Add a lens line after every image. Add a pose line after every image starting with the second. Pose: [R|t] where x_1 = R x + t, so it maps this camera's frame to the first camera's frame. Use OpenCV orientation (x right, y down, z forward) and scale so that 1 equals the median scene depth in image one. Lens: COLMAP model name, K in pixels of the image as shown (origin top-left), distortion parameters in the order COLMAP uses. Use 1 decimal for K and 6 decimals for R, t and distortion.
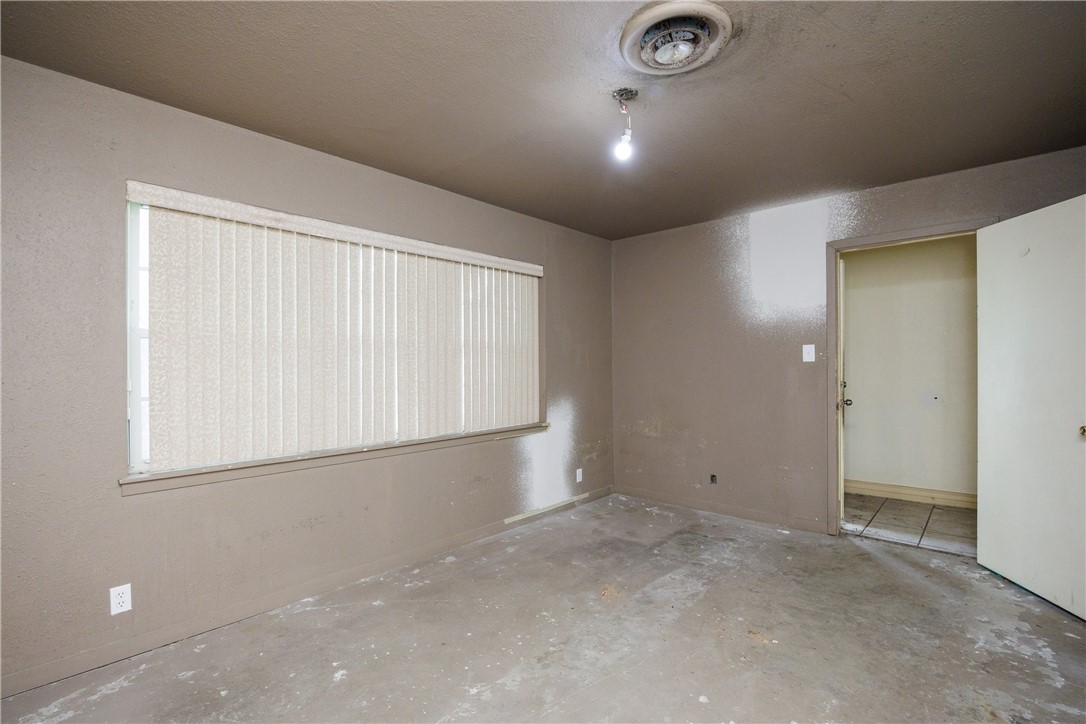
lens RADIAL K [[502.6, 0, 543.4], [0, 502.6, 361.8], [0, 0, 1]] dist [-0.017350, 0.002216]
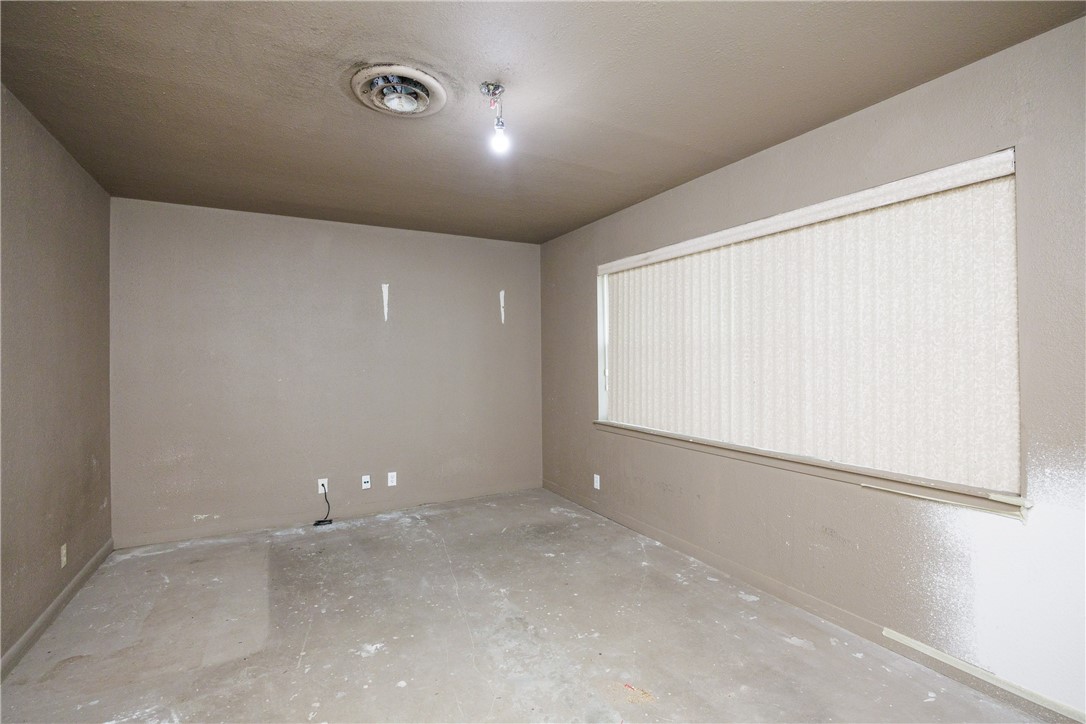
lens RADIAL K [[502.6, 0, 544.2], [0, 502.6, 359.3], [0, 0, 1]] dist [-0.017350, 0.002216]
pose [[-0.324258, 0.007286, -0.945941, 0.844289], [0.005939, 0.999966, 0.005667, -0.011233], [0.945950, -0.003780, -0.324290, 1.129744]]
